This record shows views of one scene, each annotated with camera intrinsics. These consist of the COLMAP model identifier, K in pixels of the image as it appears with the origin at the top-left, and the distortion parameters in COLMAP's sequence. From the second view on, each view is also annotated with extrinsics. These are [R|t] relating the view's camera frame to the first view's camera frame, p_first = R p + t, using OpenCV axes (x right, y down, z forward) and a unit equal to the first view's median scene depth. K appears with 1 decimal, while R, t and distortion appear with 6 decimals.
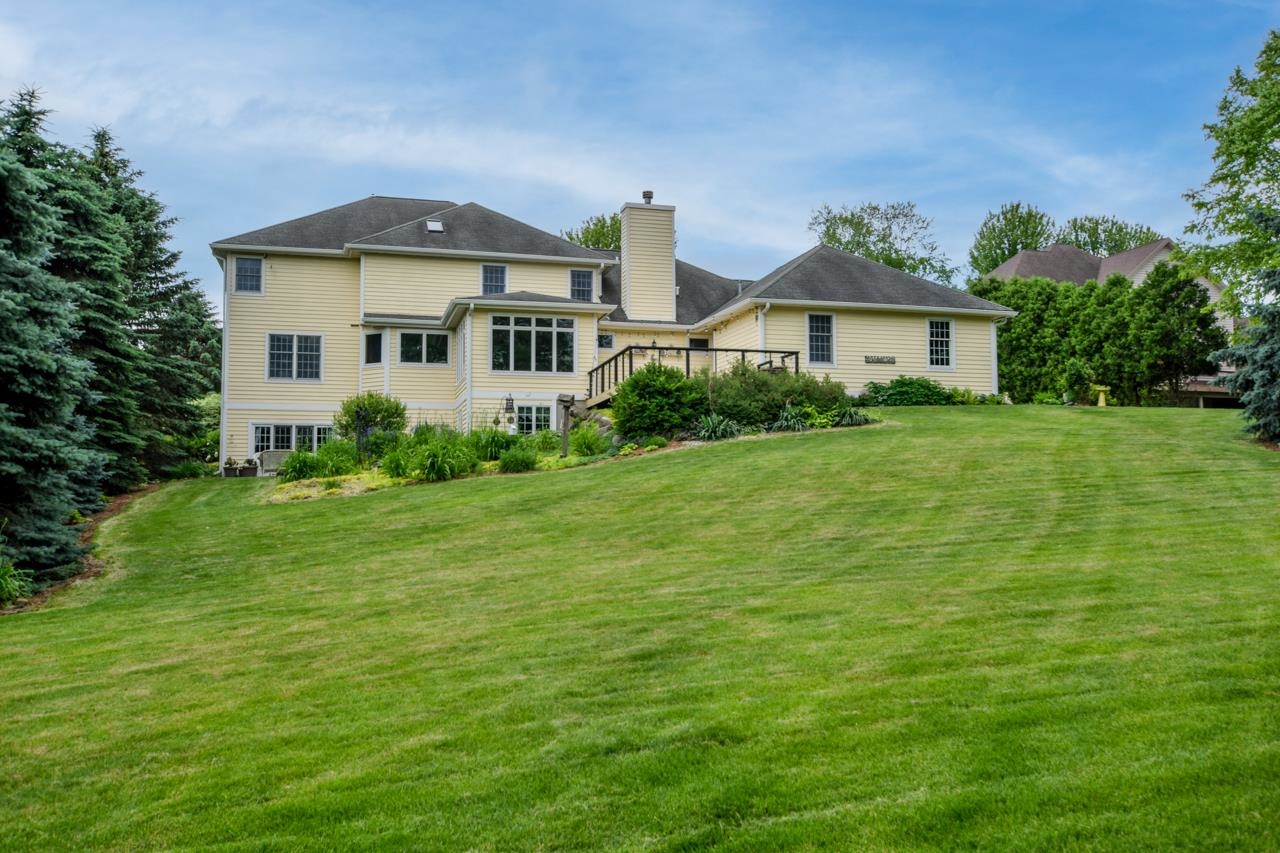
lens RADIAL K [[1103.3, 0, 640.0], [0, 1103.3, 426.5], [0, 0, 1]] dist [-0.001271, -0.000671]
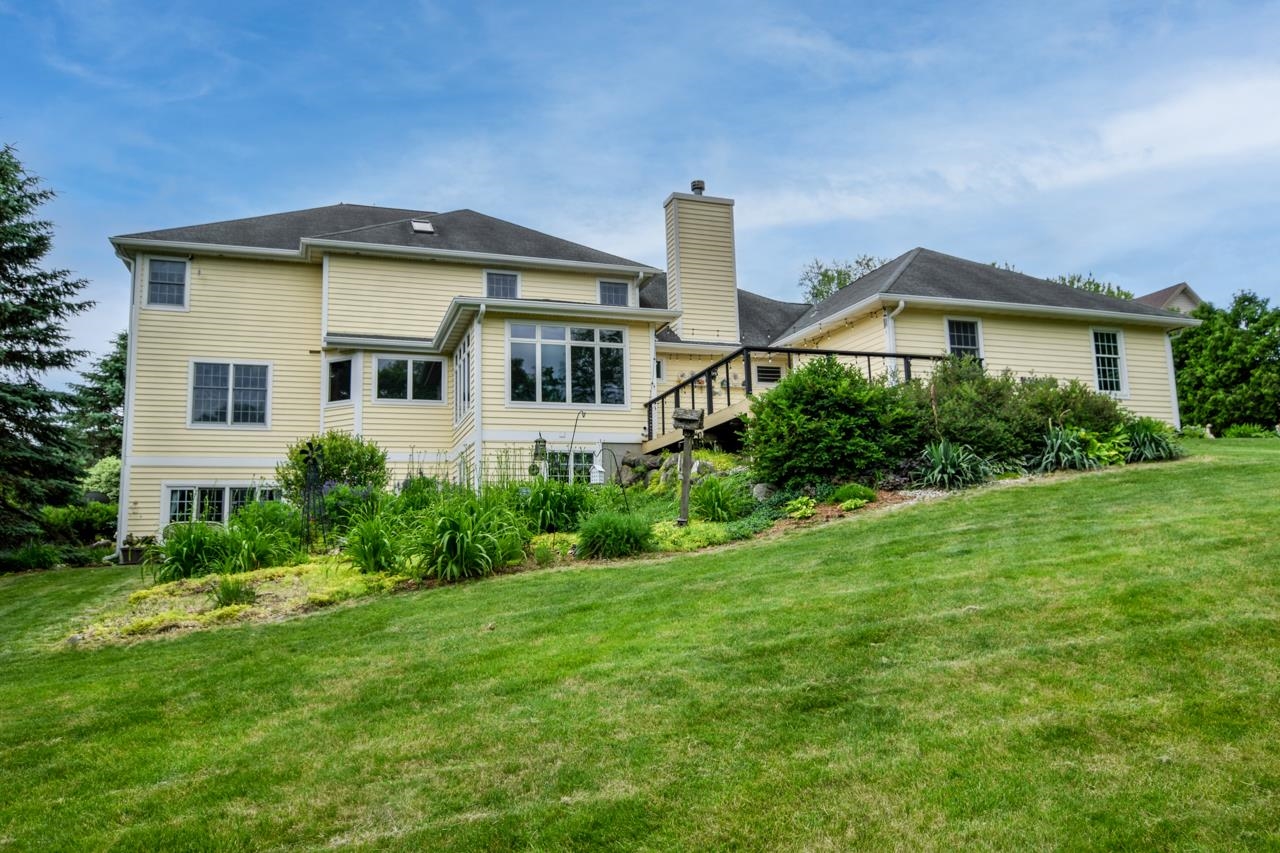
lens RADIAL K [[934.1, 0, 640.0], [0, 934.1, 426.5], [0, 0, 1]] dist [-0.004154, 0.001395]
pose [[0.997769, -0.013680, 0.065338, -0.090466], [0.018482, 0.997126, -0.073473, 0.009843], [-0.064146, 0.074517, 0.995155, 0.402517]]
